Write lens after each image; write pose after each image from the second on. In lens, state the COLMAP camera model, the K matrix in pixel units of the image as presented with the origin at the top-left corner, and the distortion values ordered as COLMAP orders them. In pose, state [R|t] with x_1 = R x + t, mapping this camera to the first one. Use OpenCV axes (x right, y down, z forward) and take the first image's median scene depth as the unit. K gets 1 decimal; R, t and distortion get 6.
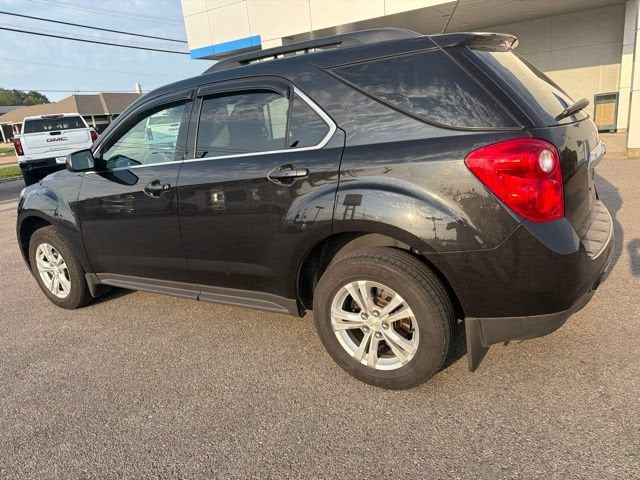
lens RADIAL K [[453.9, 0, 327.7], [0, 453.9, 241.0], [0, 0, 1]] dist [0.029537, -0.035976]
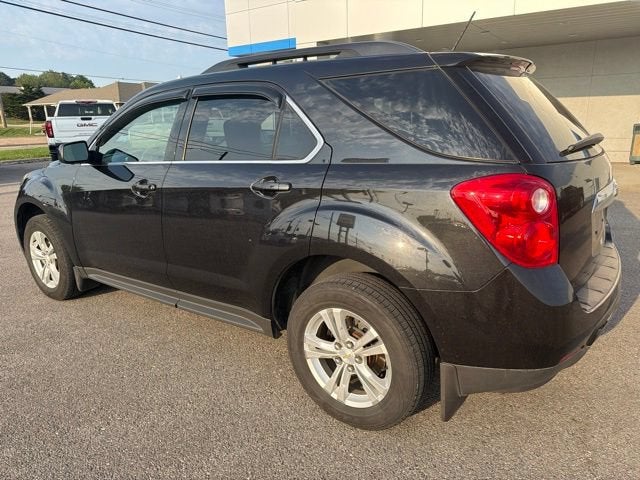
lens RADIAL K [[459.4, 0, 330.1], [0, 459.4, 239.8], [0, 0, 1]] dist [0.004494, -0.006637]
pose [[0.994772, 0.092394, -0.043485, 0.081757], [-0.093051, 0.995572, -0.013310, -0.035329], [0.042063, 0.017287, 0.998965, 0.057349]]
